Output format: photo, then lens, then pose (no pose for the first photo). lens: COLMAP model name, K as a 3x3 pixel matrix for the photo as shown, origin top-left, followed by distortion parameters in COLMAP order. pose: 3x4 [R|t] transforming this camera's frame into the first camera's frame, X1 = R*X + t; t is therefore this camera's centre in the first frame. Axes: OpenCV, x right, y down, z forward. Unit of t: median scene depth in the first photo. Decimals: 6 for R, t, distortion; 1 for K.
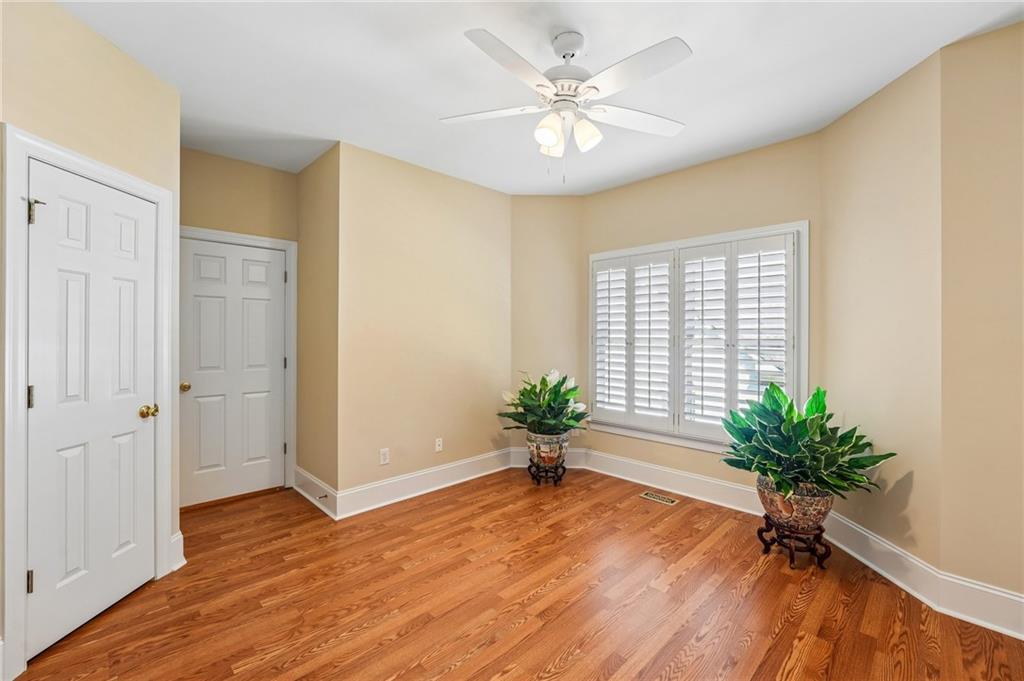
lens RADIAL K [[428.2, 0, 511.7], [0, 428.2, 338.1], [0, 0, 1]] dist [-0.012400, 0.002687]
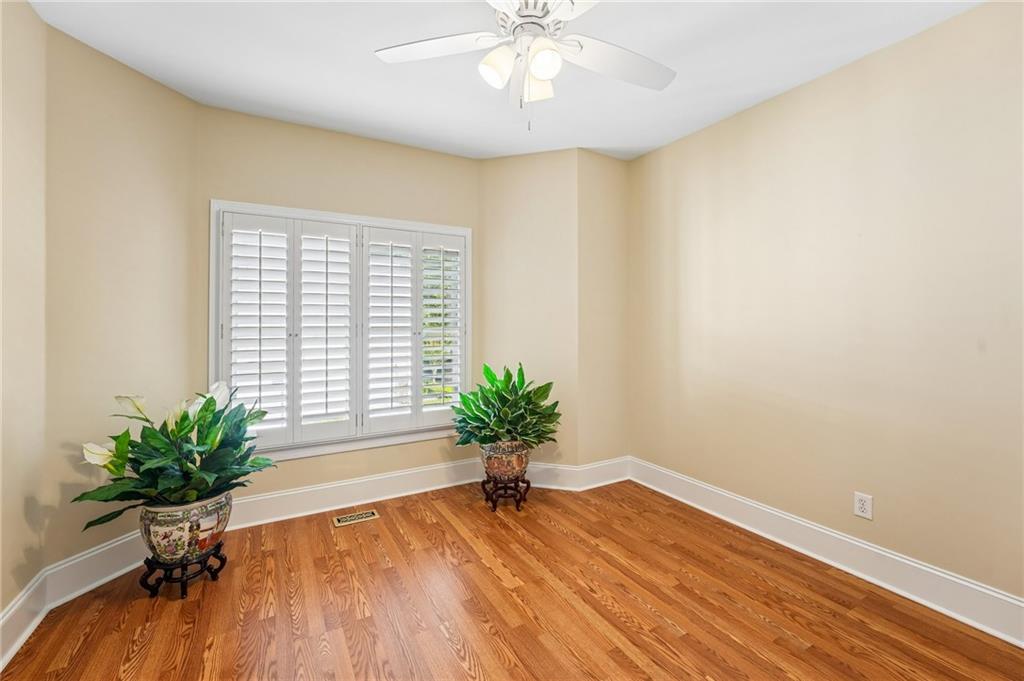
lens RADIAL K [[428.2, 0, 517.9], [0, 428.2, 308.7], [0, 0, 1]] dist [-0.012400, 0.002687]
pose [[0.257534, 0.026731, 0.965899, -0.389914], [0.011659, 0.999459, -0.030769, -0.005300], [-0.966199, 0.019186, 0.257083, 0.471956]]
